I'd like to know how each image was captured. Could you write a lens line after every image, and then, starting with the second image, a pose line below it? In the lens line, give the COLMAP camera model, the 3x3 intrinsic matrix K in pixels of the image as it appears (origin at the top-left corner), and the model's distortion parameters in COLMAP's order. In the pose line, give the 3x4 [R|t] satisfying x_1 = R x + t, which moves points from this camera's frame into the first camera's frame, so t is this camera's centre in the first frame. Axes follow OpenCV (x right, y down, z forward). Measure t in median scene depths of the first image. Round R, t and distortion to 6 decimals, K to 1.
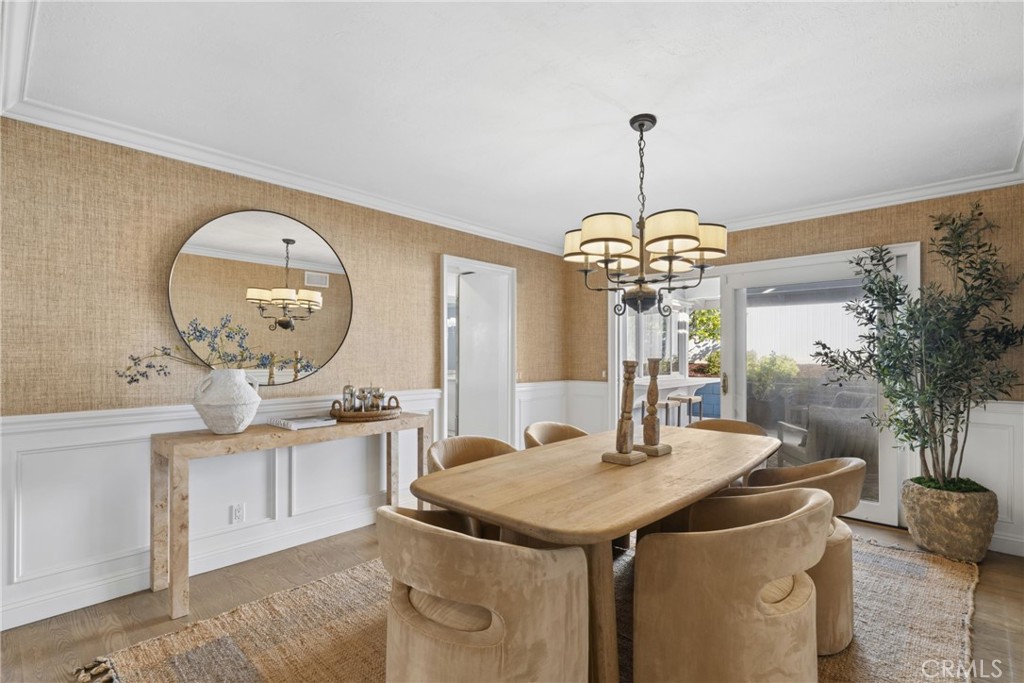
lens RADIAL K [[469.7, 0, 503.9], [0, 469.7, 349.6], [0, 0, 1]] dist [-0.000549, -0.000574]
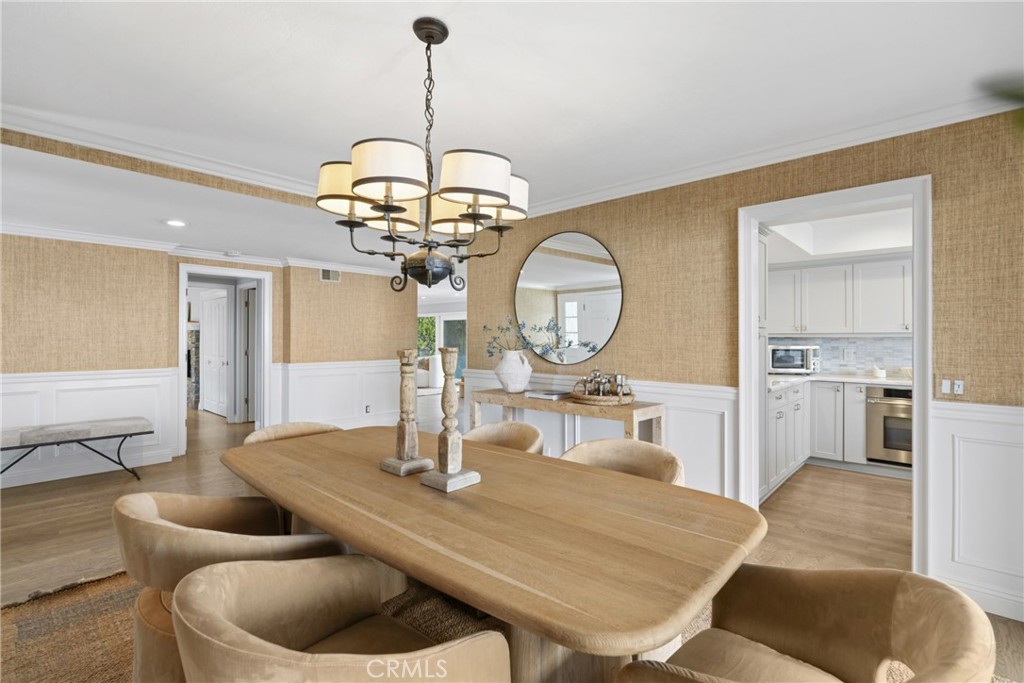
lens RADIAL K [[469.7, 0, 519.1], [0, 469.7, 334.0], [0, 0, 1]] dist [-0.000549, -0.000574]
pose [[0.029990, -0.007413, -0.999523, 0.663313], [0.011050, 0.999914, -0.007084, -0.001717], [0.999489, -0.010833, 0.030069, 0.683396]]
